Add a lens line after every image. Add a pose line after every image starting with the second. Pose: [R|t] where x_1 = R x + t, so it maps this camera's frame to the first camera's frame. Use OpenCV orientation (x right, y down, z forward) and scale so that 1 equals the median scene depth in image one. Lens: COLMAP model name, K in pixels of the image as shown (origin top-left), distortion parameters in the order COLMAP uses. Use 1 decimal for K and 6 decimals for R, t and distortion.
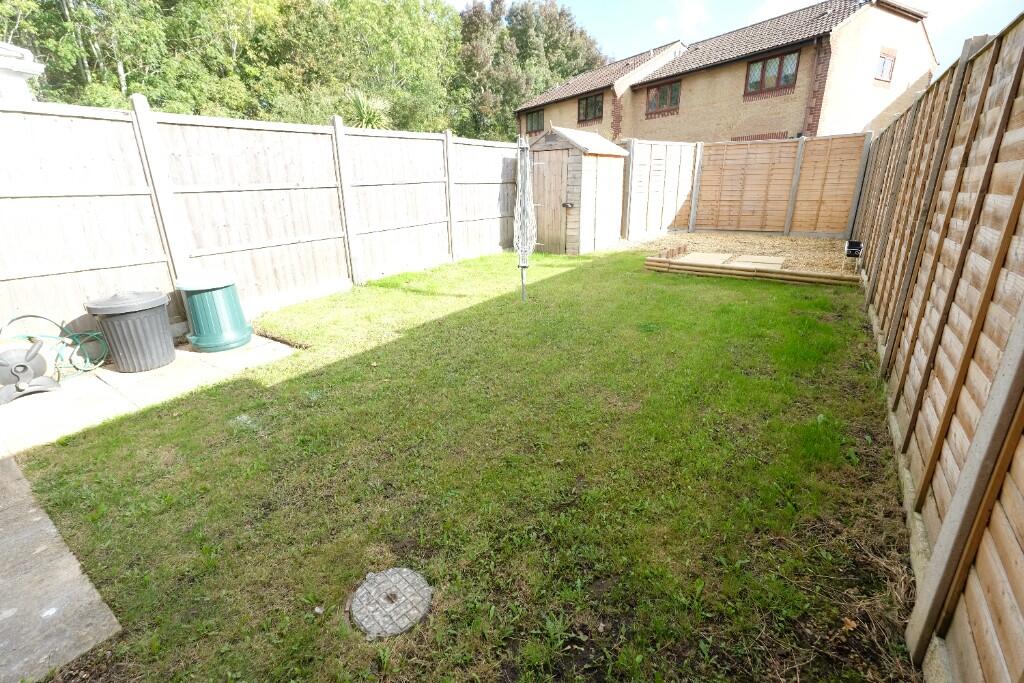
lens RADIAL K [[444.8, 0, 510.8], [0, 444.8, 328.7], [0, 0, 1]] dist [-0.005589, -0.000358]
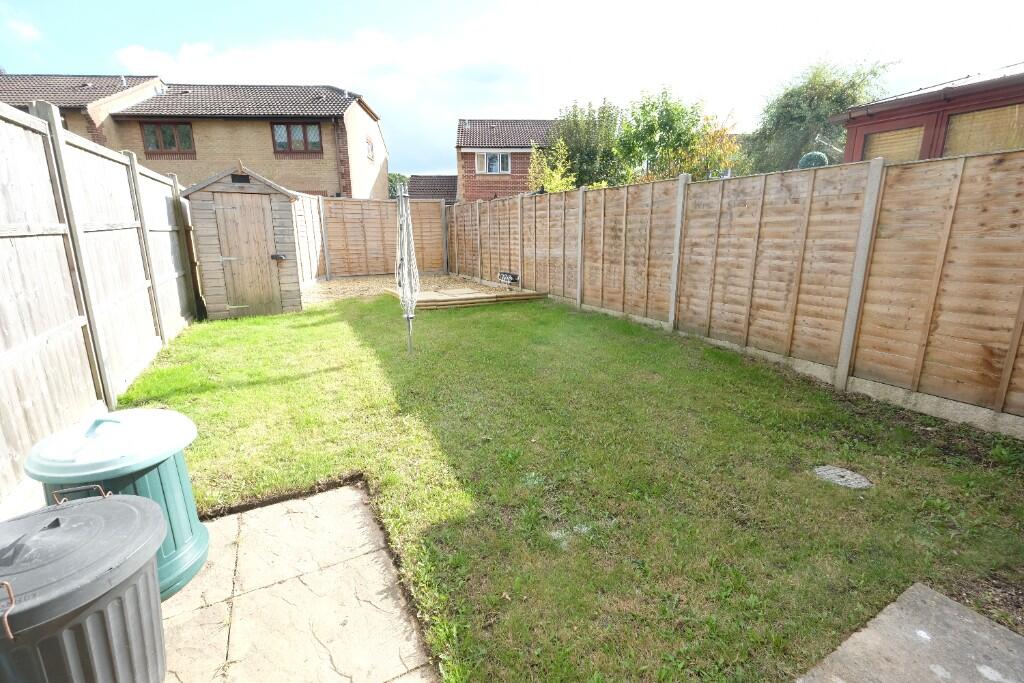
lens RADIAL K [[444.8, 0, 510.8], [0, 444.8, 328.7], [0, 0, 1]] dist [-0.005589, -0.000358]
pose [[0.456047, -0.173156, 0.872948, -0.335216], [0.266780, 0.962379, 0.051524, -0.051985], [-0.849029, 0.209388, 0.485085, 0.173524]]
